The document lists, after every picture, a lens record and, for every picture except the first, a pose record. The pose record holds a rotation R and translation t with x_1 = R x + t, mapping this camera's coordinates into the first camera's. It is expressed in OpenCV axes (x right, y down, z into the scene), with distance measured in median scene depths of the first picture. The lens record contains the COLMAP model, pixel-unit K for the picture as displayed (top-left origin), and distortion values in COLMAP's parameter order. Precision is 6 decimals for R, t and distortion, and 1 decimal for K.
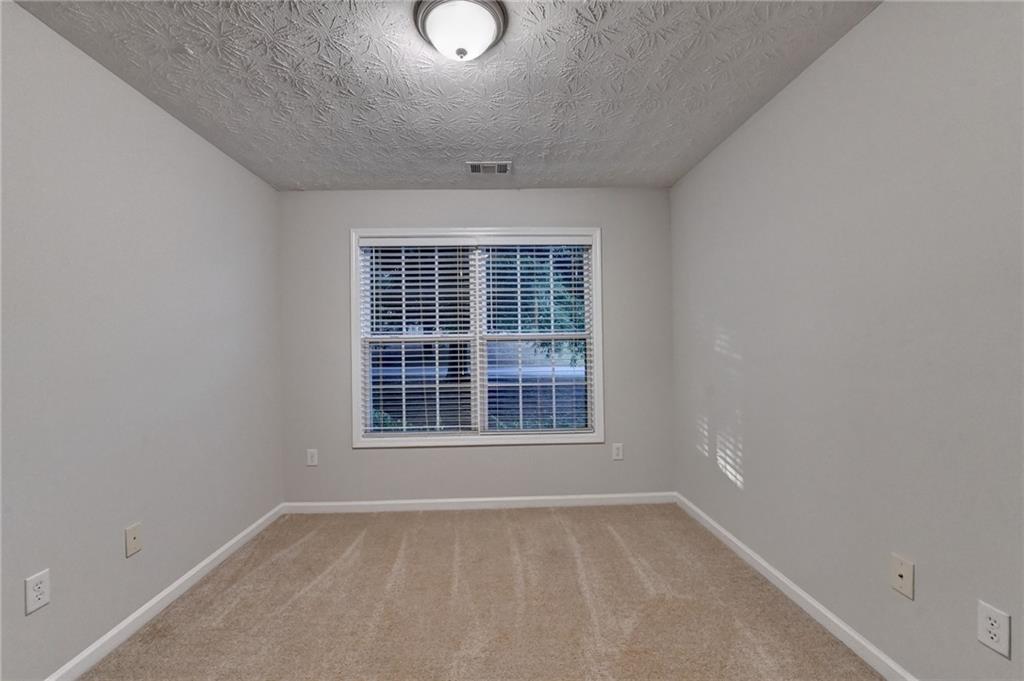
lens RADIAL K [[407.2, 0, 499.8], [0, 407.2, 330.9], [0, 0, 1]] dist [-0.011373, -0.003110]
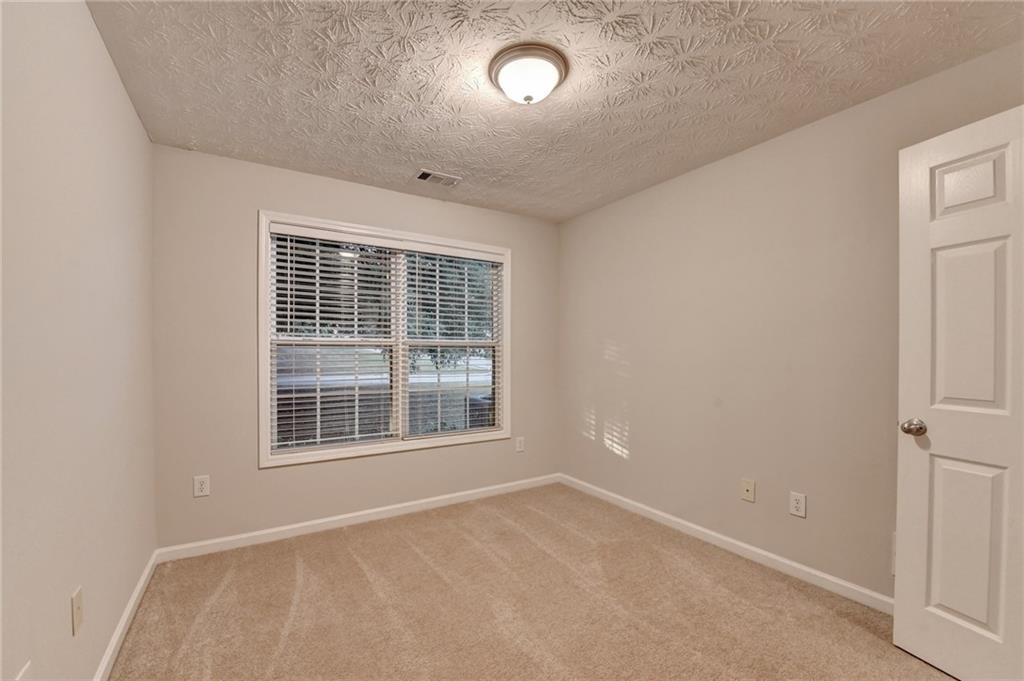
lens RADIAL K [[419.8, 0, 505.3], [0, 419.8, 341.6], [0, 0, 1]] dist [-0.014942, -0.000888]
pose [[0.865033, 0.029752, 0.500832, -0.362283], [-0.034189, 0.999415, -0.000320, 0.005673], [-0.500549, -0.016847, 0.865544, -0.009344]]
